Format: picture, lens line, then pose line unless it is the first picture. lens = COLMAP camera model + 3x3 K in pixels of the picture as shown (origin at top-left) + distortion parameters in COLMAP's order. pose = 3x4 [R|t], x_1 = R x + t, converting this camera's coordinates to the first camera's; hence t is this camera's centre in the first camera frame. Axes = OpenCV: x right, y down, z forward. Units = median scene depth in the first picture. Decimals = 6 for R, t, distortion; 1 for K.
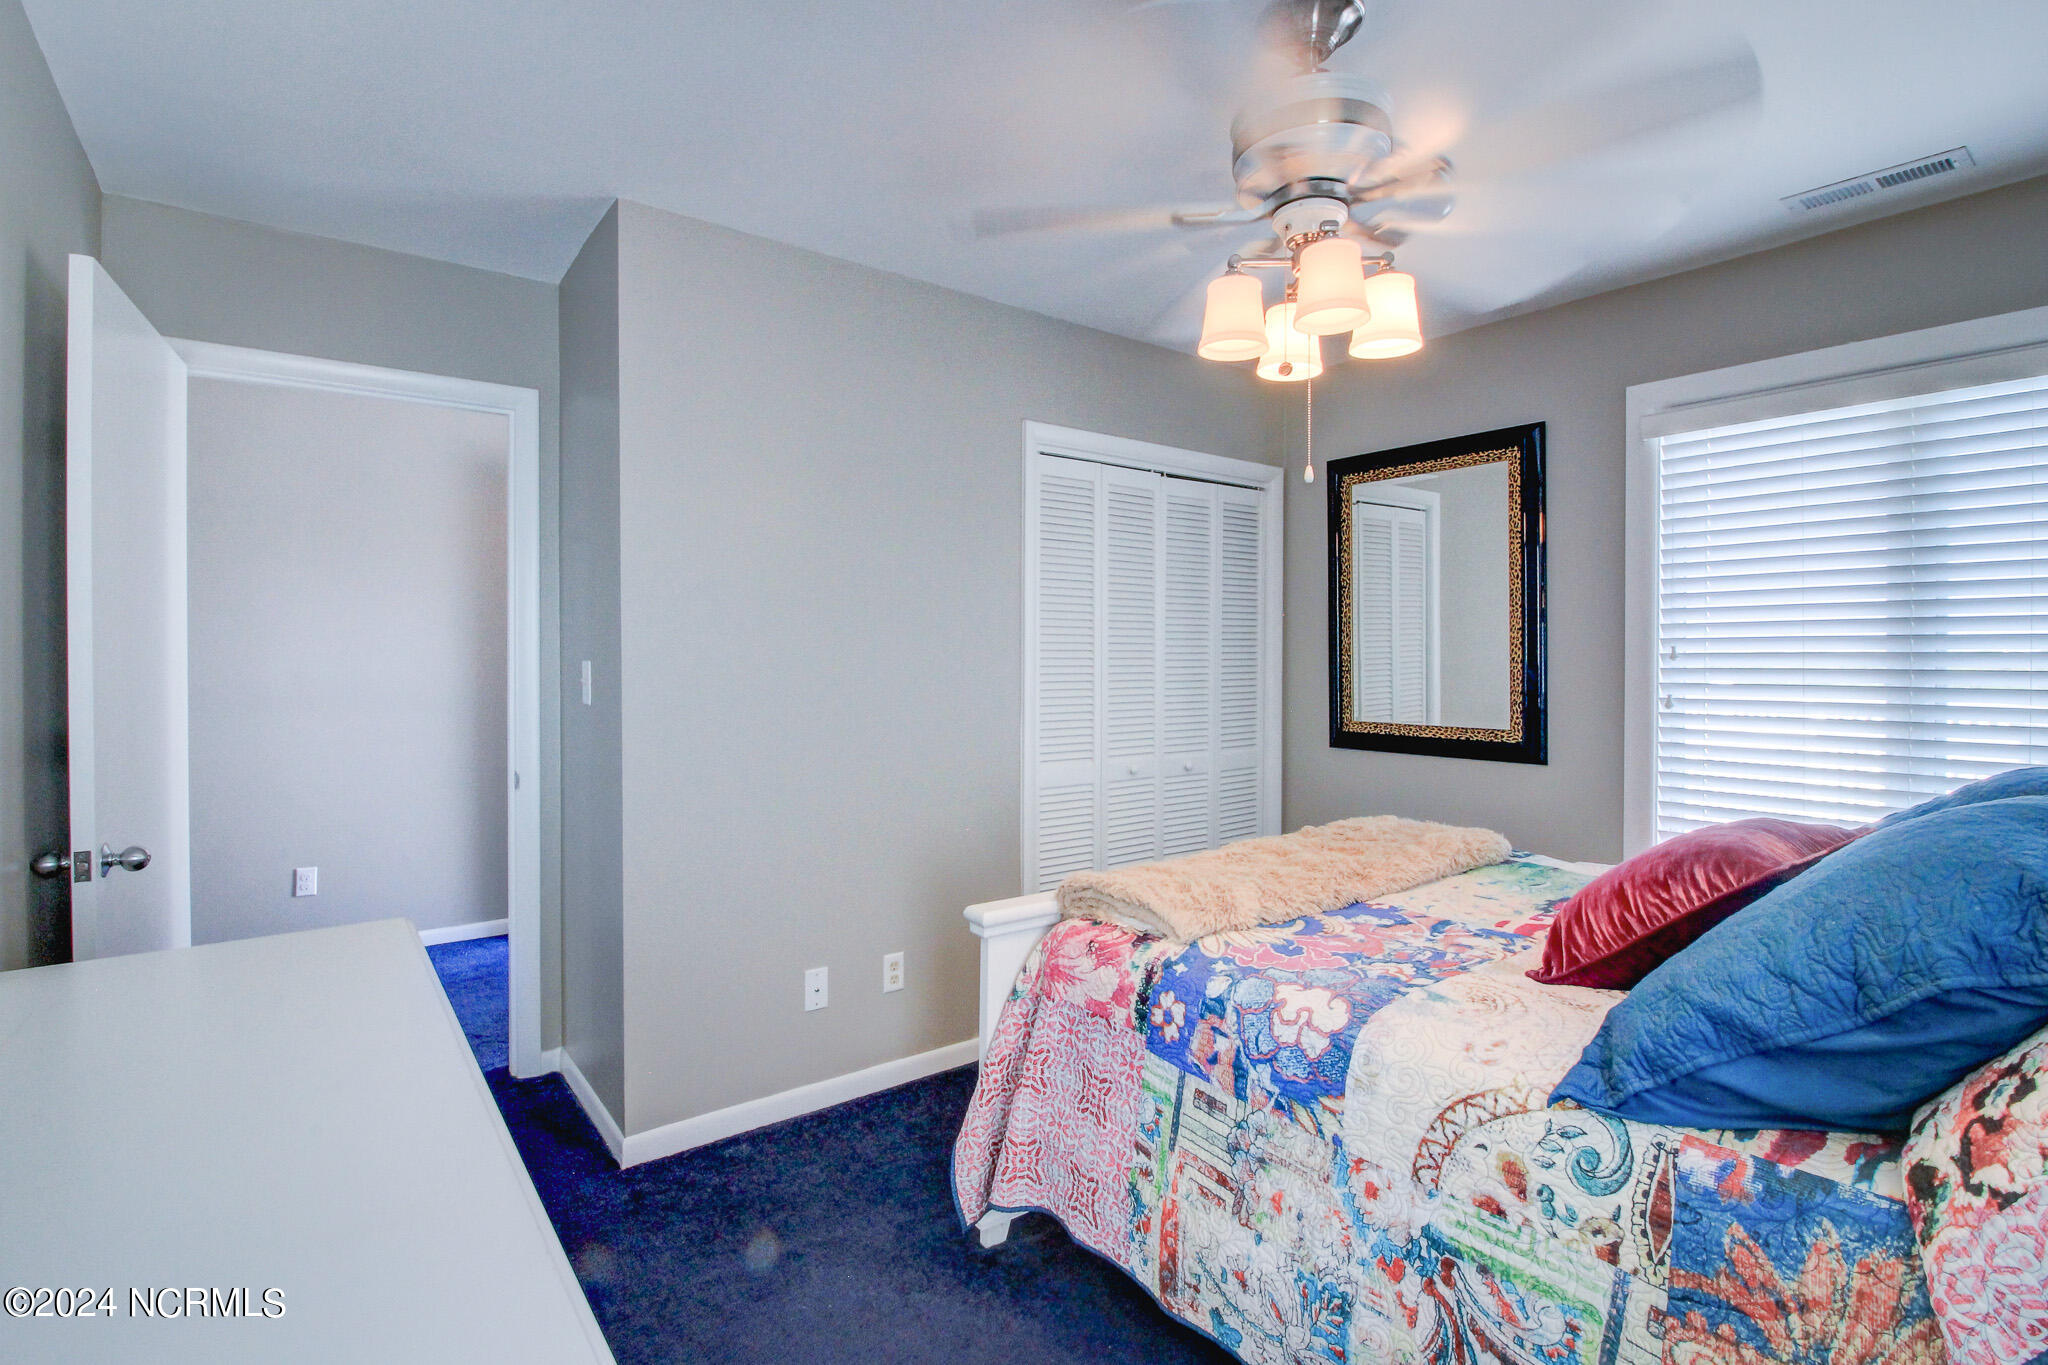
lens RADIAL K [[969.6, 0, 1034.2], [0, 969.6, 663.0], [0, 0, 1]] dist [-0.024611, -0.001495]
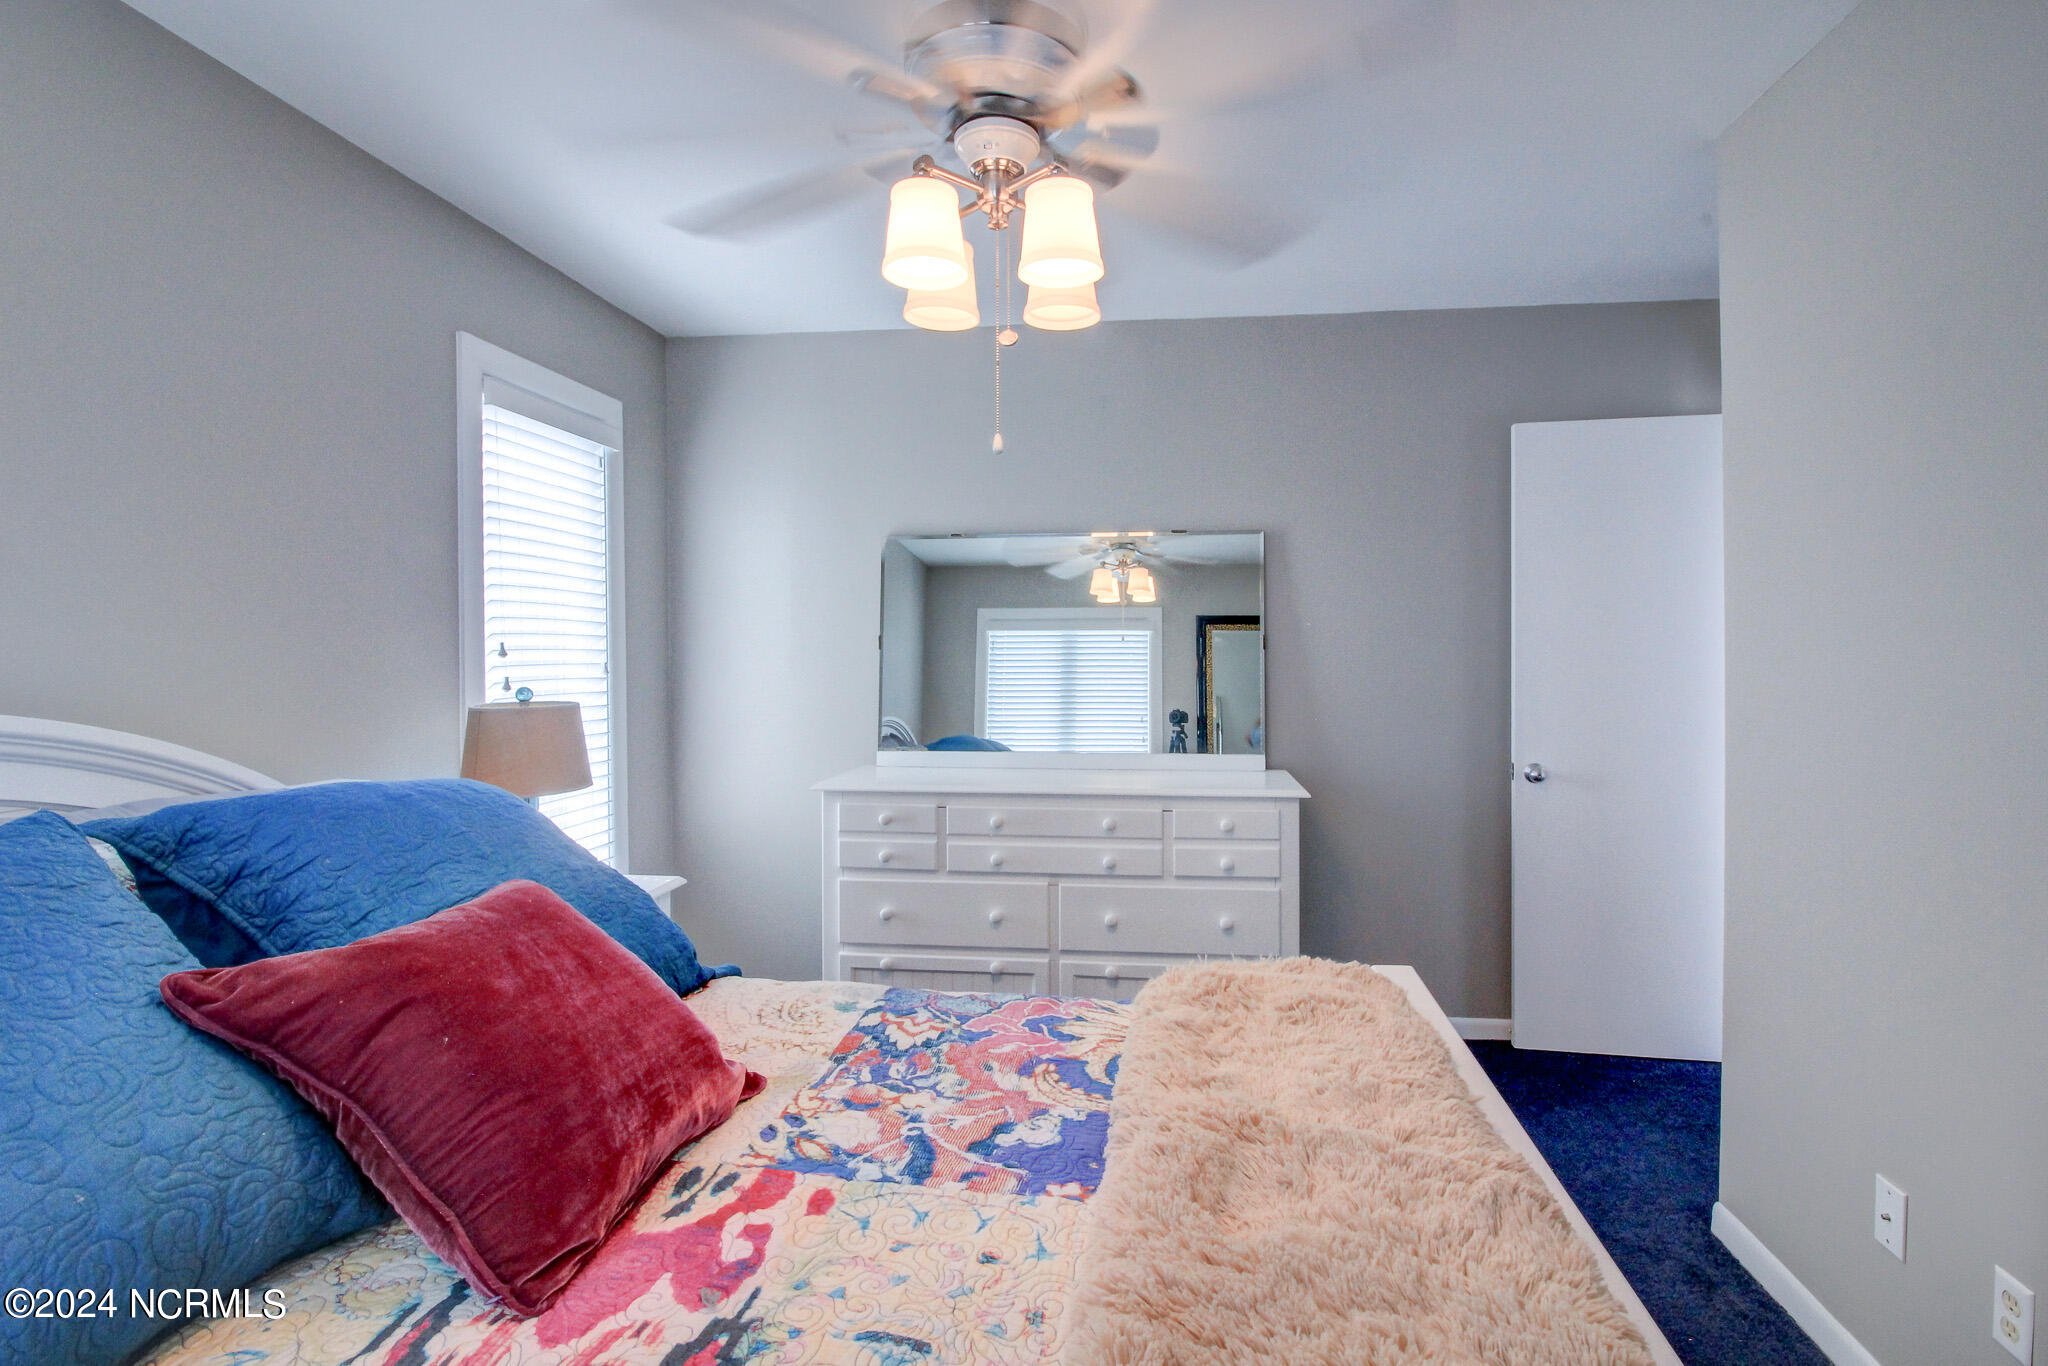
lens RADIAL K [[969.6, 0, 1033.7], [0, 969.6, 677.0], [0, 0, 1]] dist [-0.024611, -0.001495]
pose [[-0.715672, 0.021357, -0.698110, 0.828550], [-0.004734, 0.999361, 0.035427, -0.015478], [0.698420, 0.028659, -0.715114, 1.577604]]
